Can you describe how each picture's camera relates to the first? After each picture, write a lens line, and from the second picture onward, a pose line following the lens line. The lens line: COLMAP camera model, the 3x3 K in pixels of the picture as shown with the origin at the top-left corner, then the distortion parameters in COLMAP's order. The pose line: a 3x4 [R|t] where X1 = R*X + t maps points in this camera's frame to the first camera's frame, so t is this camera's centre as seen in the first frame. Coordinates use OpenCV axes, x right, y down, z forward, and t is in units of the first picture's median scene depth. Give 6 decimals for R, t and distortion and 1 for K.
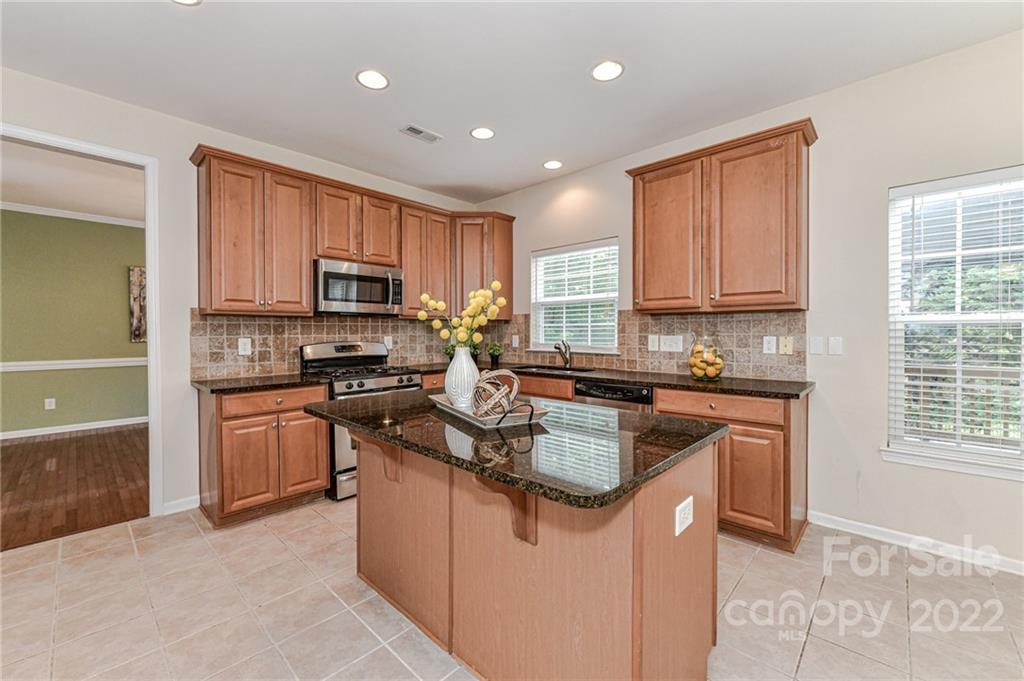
lens RADIAL K [[415.6, 0, 510.3], [0, 415.6, 337.4], [0, 0, 1]] dist [0.001678, -0.001153]
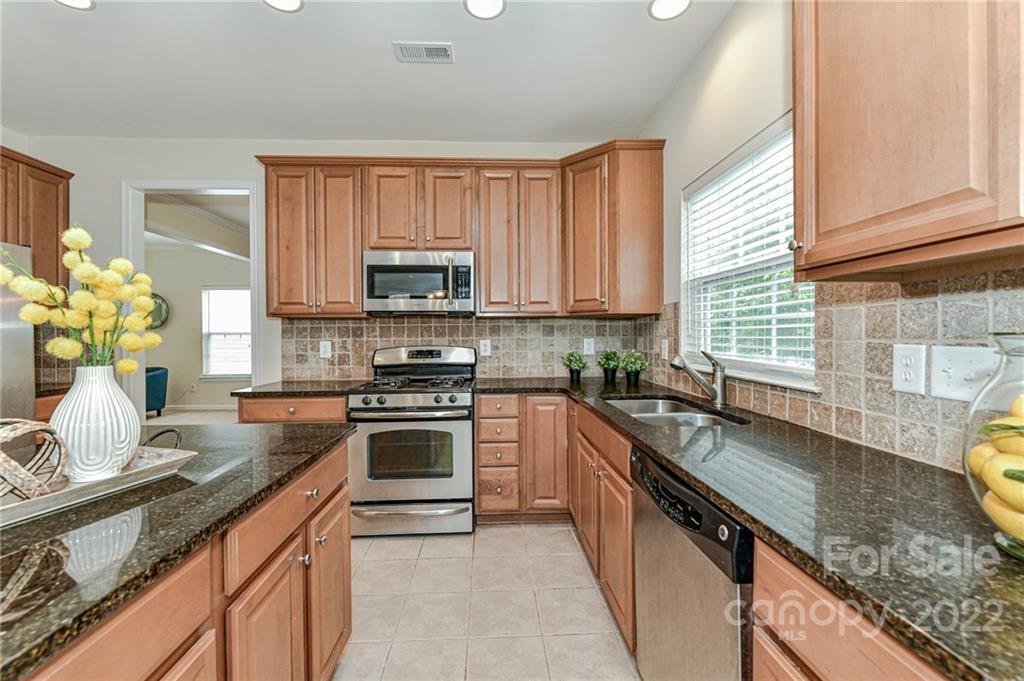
lens RADIAL K [[415.6, 0, 509.1], [0, 415.6, 338.2], [0, 0, 1]] dist [0.001678, -0.001153]
pose [[0.714361, 0.006101, -0.699751, 0.349866], [-0.004490, 0.999981, 0.004135, -0.010735], [0.699763, 0.000188, 0.714375, 0.553398]]
